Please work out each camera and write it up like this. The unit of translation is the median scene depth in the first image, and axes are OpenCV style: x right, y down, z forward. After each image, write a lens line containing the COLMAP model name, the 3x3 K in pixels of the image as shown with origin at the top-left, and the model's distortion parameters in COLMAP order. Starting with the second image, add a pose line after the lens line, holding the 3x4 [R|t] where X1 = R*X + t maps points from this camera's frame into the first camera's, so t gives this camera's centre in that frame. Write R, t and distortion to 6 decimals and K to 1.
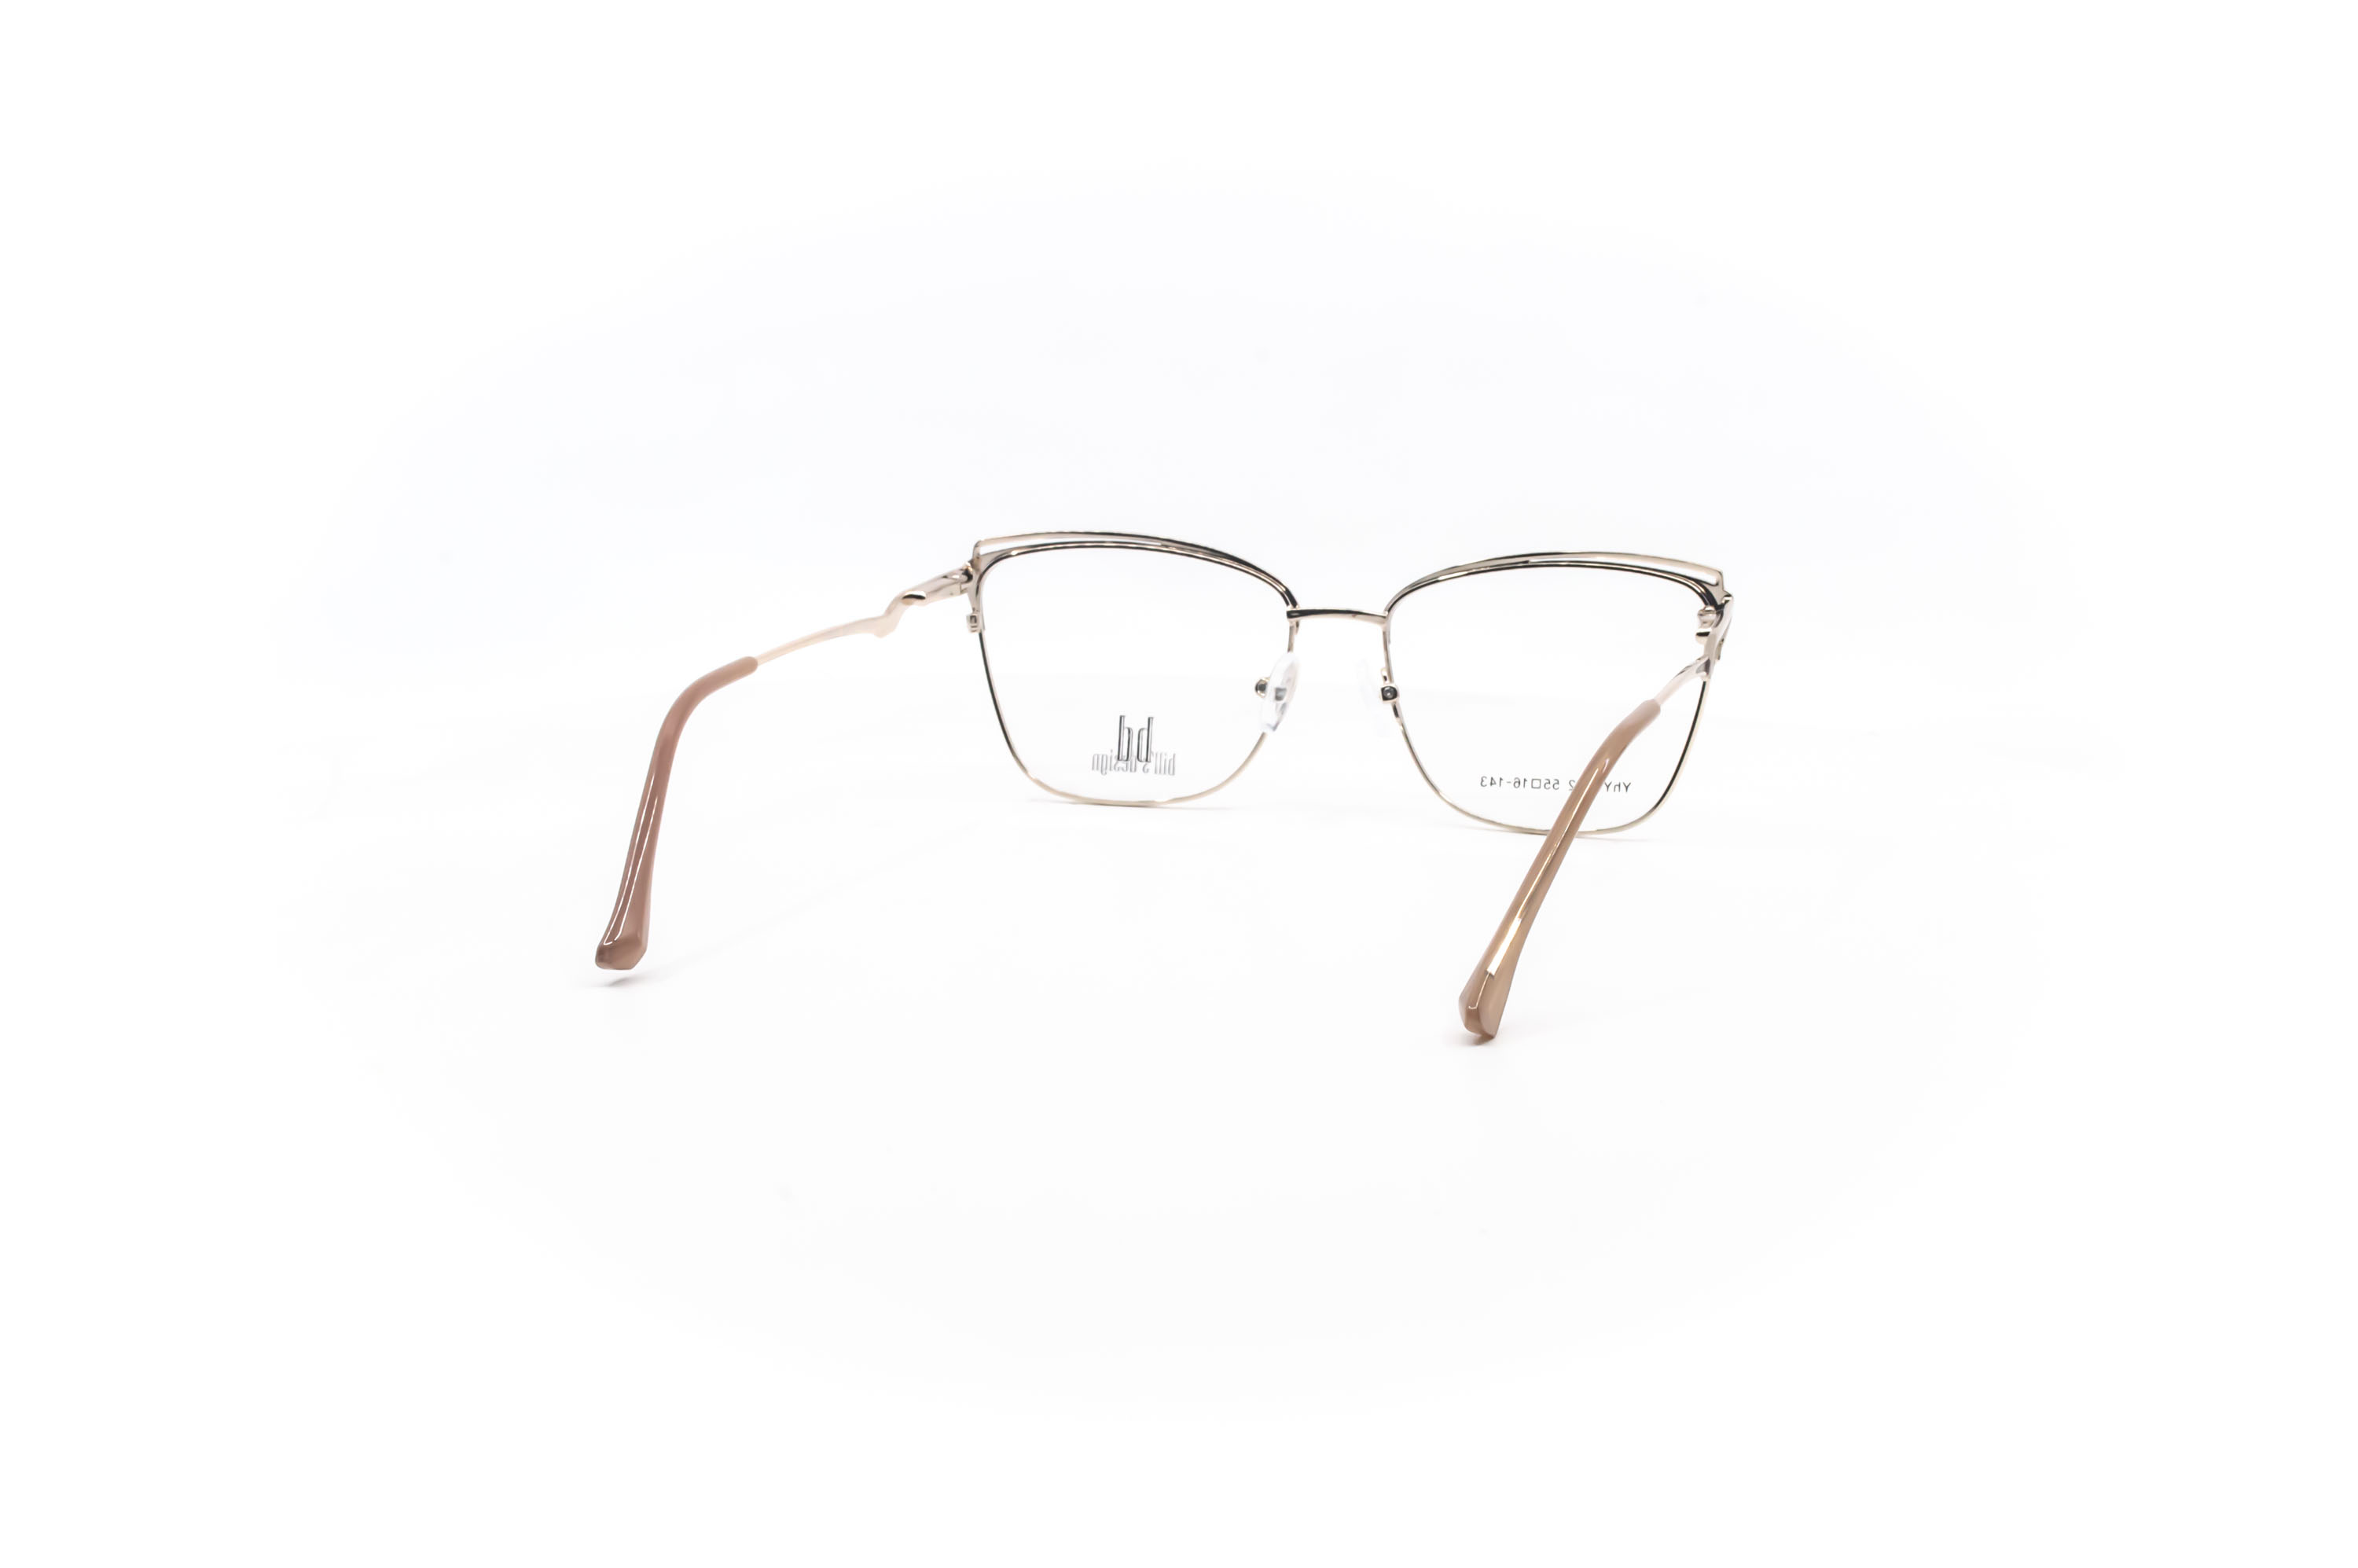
lens RADIAL K [[3064.9, 0, 1179.0], [0, 3064.9, 784.0], [0, 0, 1]] dist [-0.025940, -0.054029]
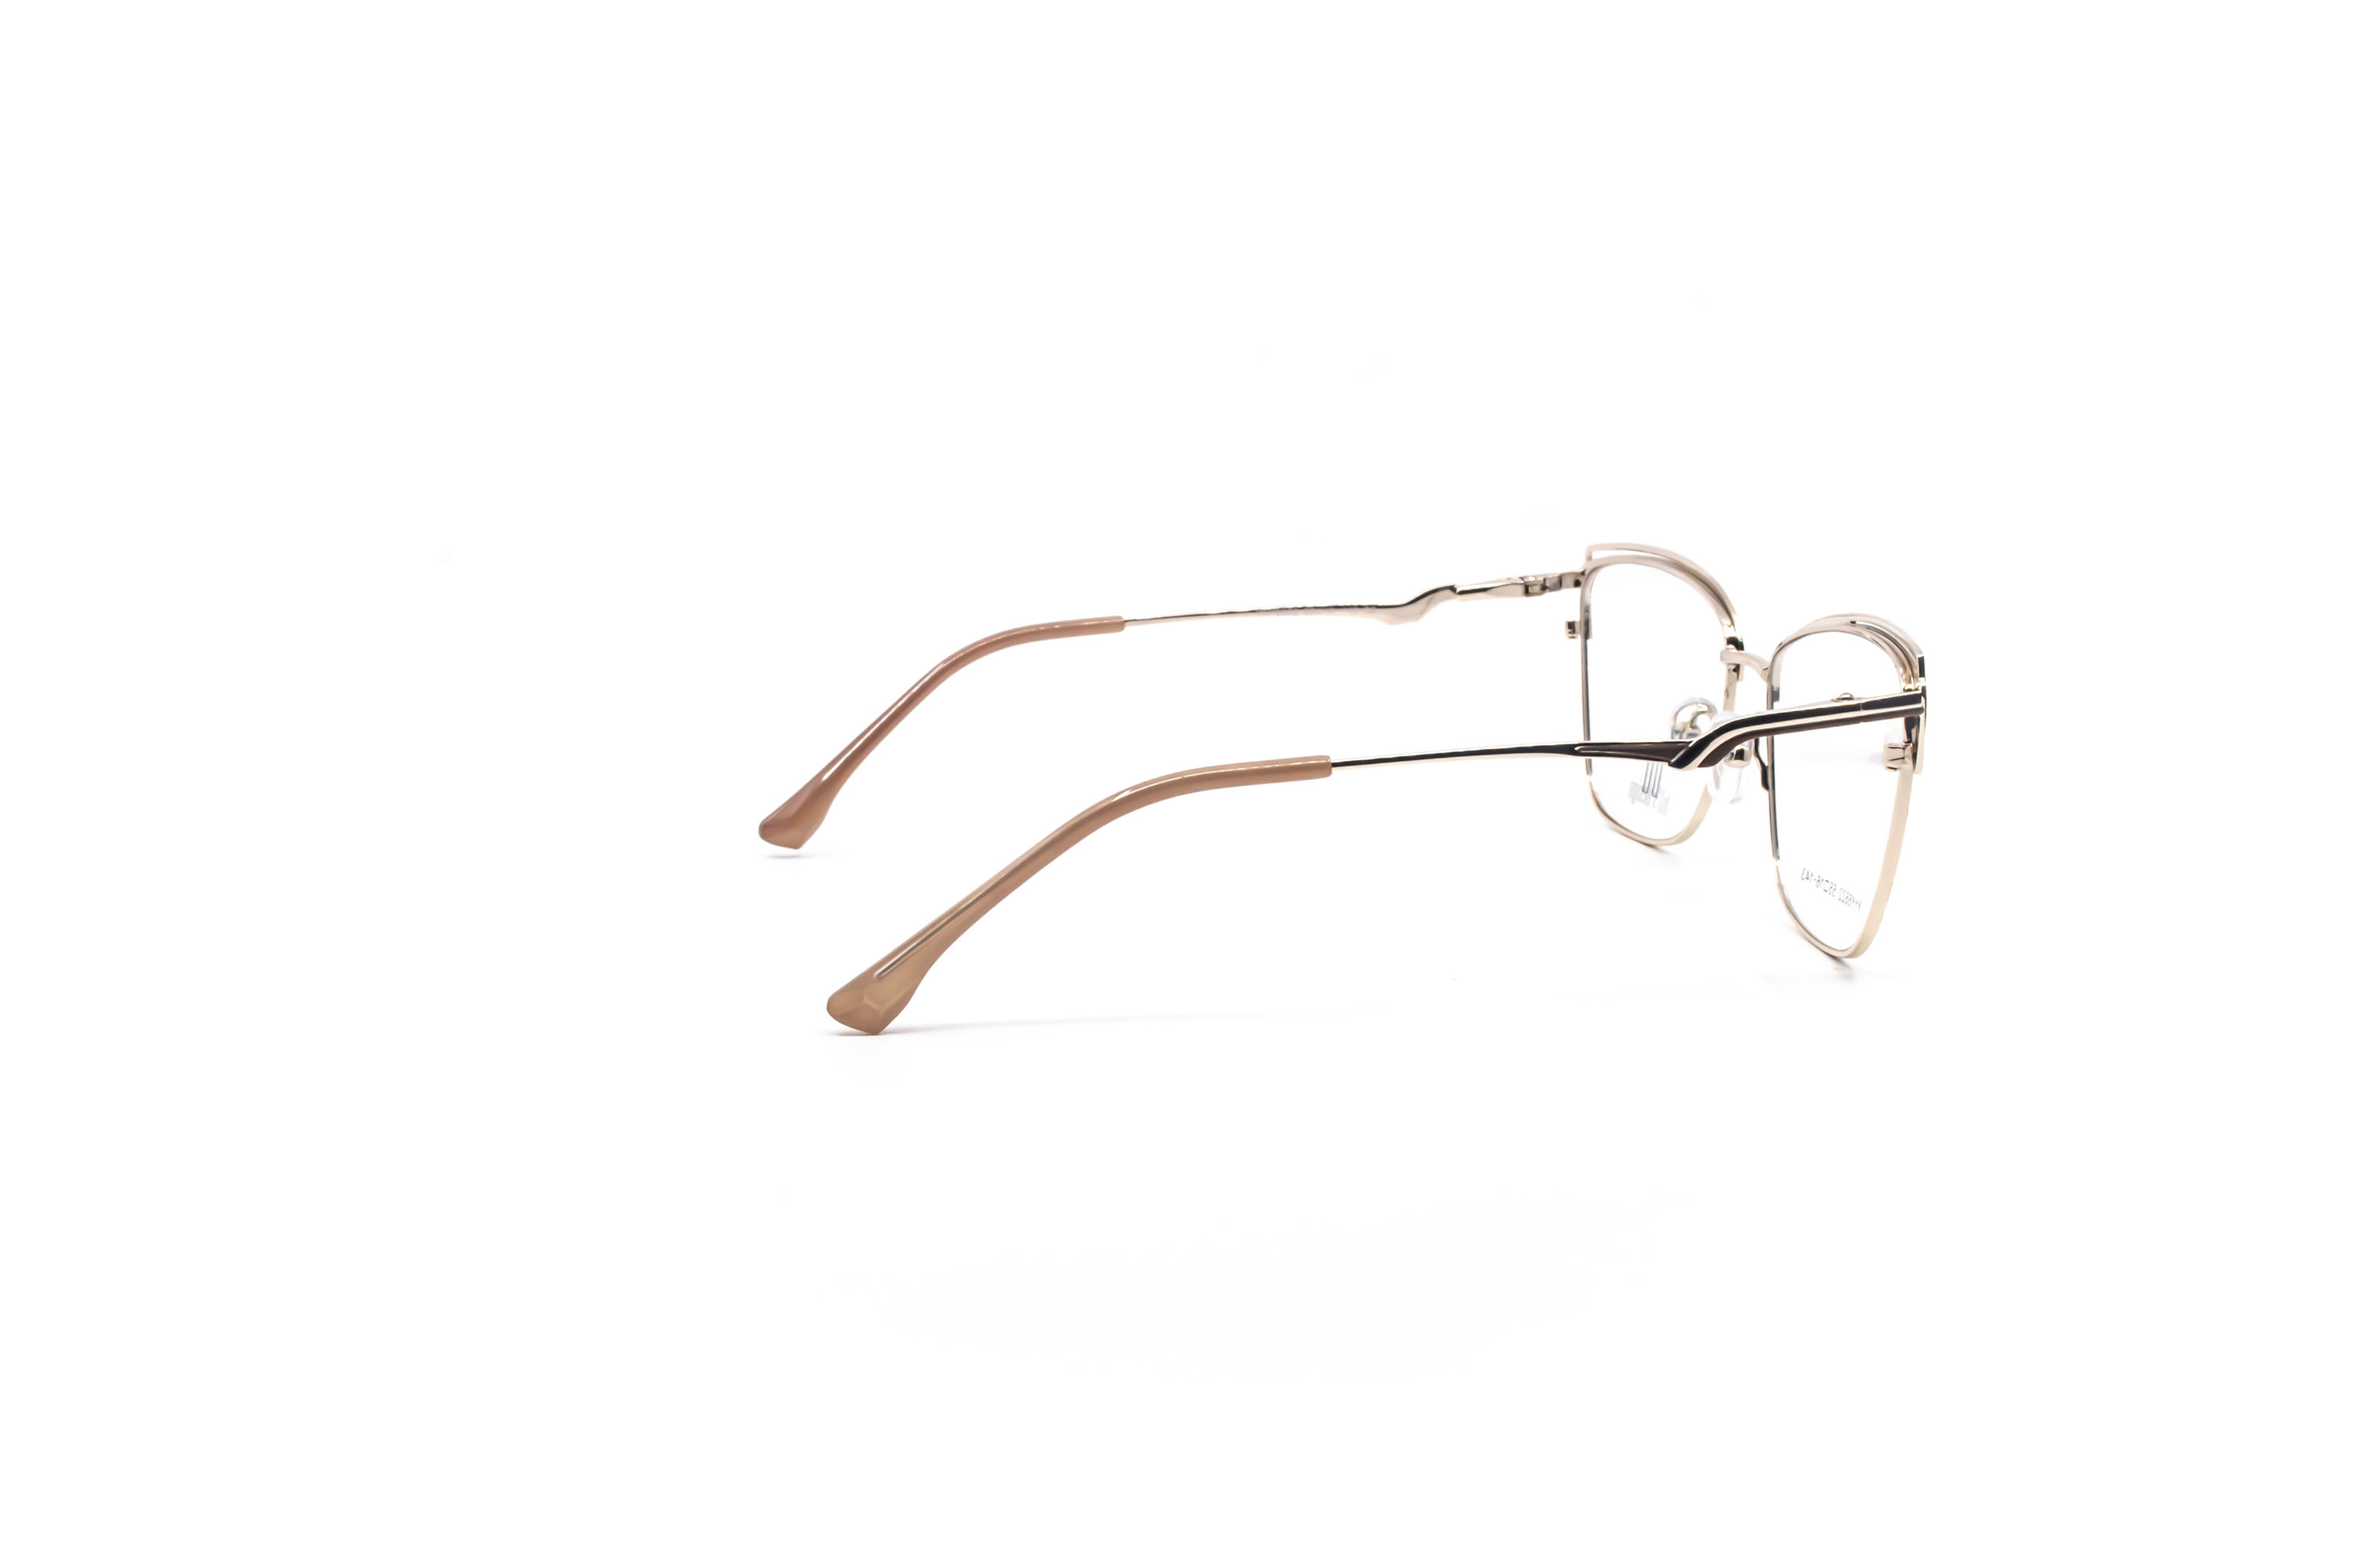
lens RADIAL K [[3064.9, 0, 1179.0], [0, 3064.9, 784.0], [0, 0, 1]] dist [-0.025940, -0.054029]
pose [[0.498674, 0.156113, -0.852615, 0.722558], [-0.149363, 0.984410, 0.092886, -0.077294], [0.853823, 0.081030, 0.514218, 0.403261]]
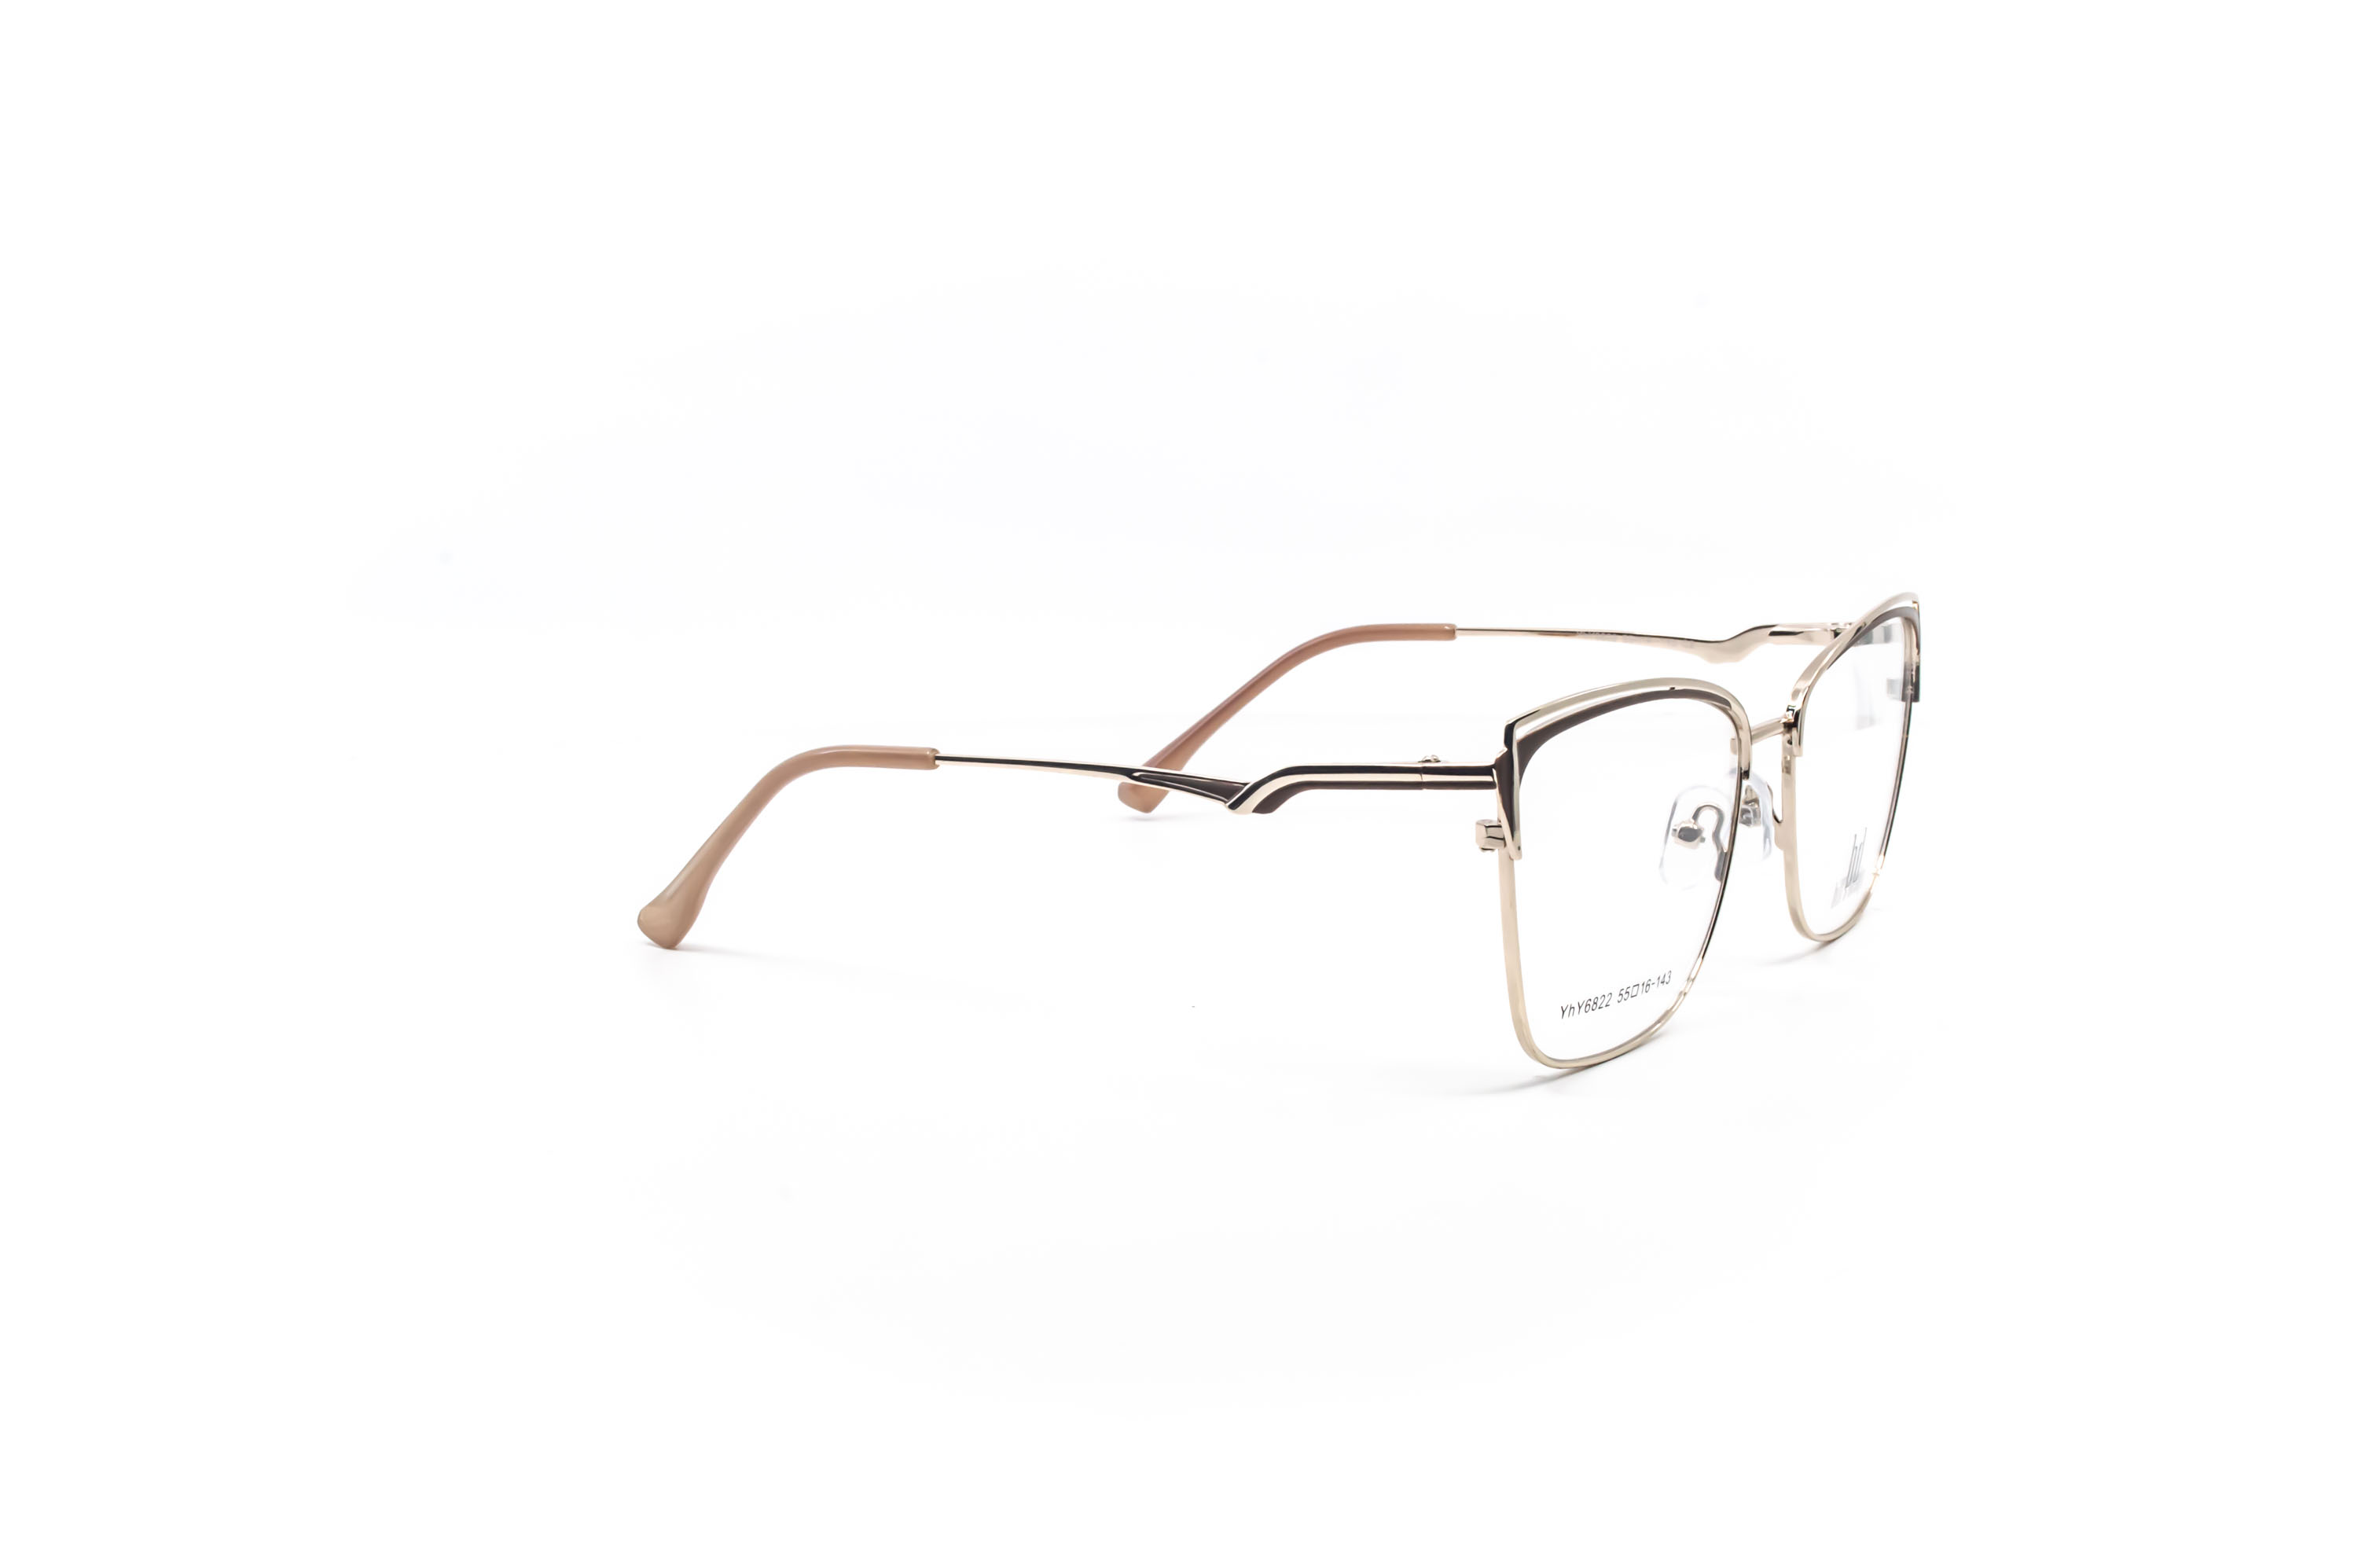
lens RADIAL K [[3064.9, 0, 1179.0], [0, 3064.9, 784.0], [0, 0, 1]] dist [-0.025940, -0.054029]
pose [[-0.261004, 0.176222, -0.949117, 0.807179], [-0.161865, 0.961287, 0.222994, -0.187179], [0.951671, 0.211831, -0.222375, 1.024151]]
